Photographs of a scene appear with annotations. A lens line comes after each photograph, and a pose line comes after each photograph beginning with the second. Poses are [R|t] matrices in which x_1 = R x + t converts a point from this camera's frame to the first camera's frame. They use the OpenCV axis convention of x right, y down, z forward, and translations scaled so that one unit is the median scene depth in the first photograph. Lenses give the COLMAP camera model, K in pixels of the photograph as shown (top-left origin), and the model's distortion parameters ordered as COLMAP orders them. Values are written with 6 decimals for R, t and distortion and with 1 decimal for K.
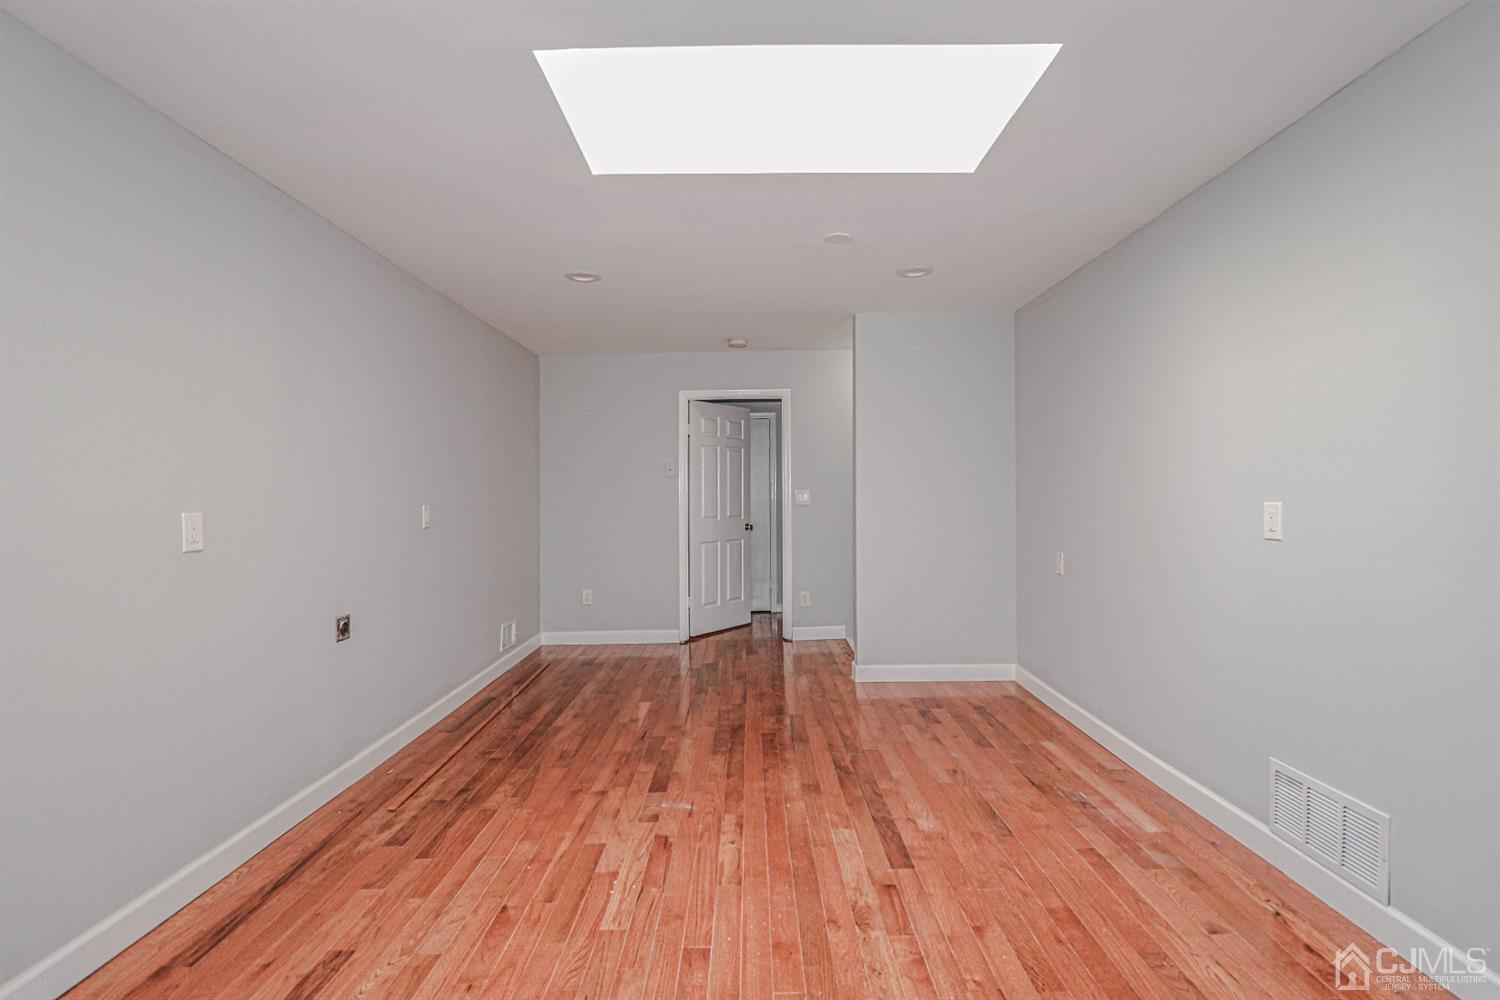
lens RADIAL K [[729.4, 0, 744.7], [0, 729.4, 500.2], [0, 0, 1]] dist [-0.005916, -0.010797]
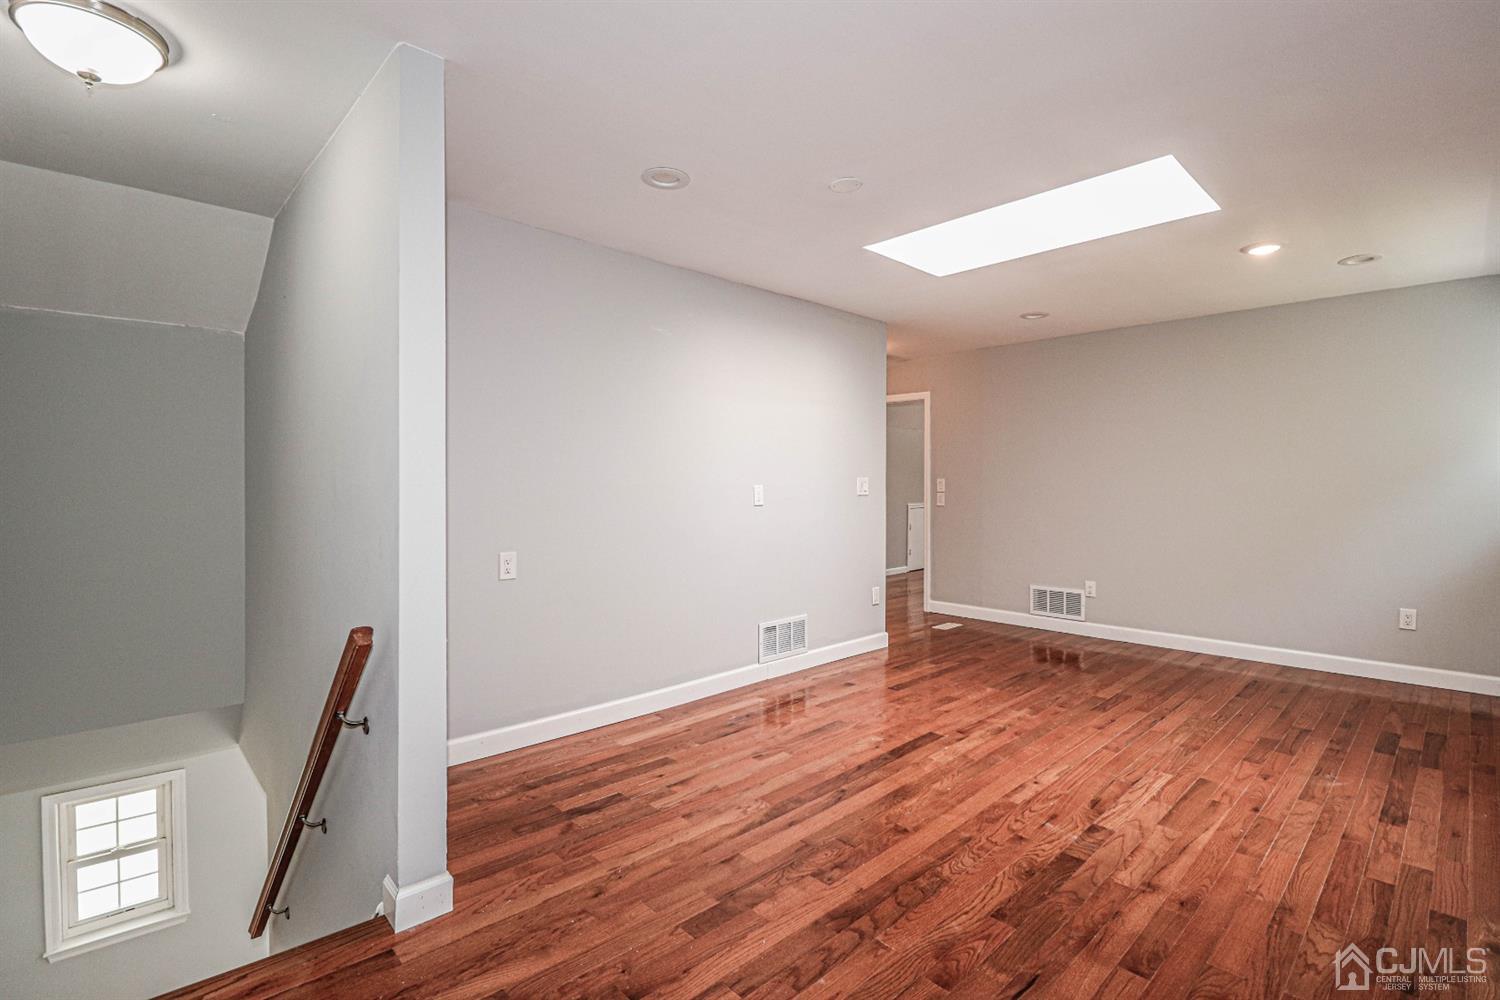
lens RADIAL K [[729.4, 0, 735.6], [0, 729.4, 488.4], [0, 0, 1]] dist [-0.005916, -0.010797]
pose [[-0.705280, -0.003388, 0.708921, -0.465697], [0.008904, 0.999867, 0.013636, -0.011905], [-0.708873, 0.015929, -0.705156, 2.014345]]
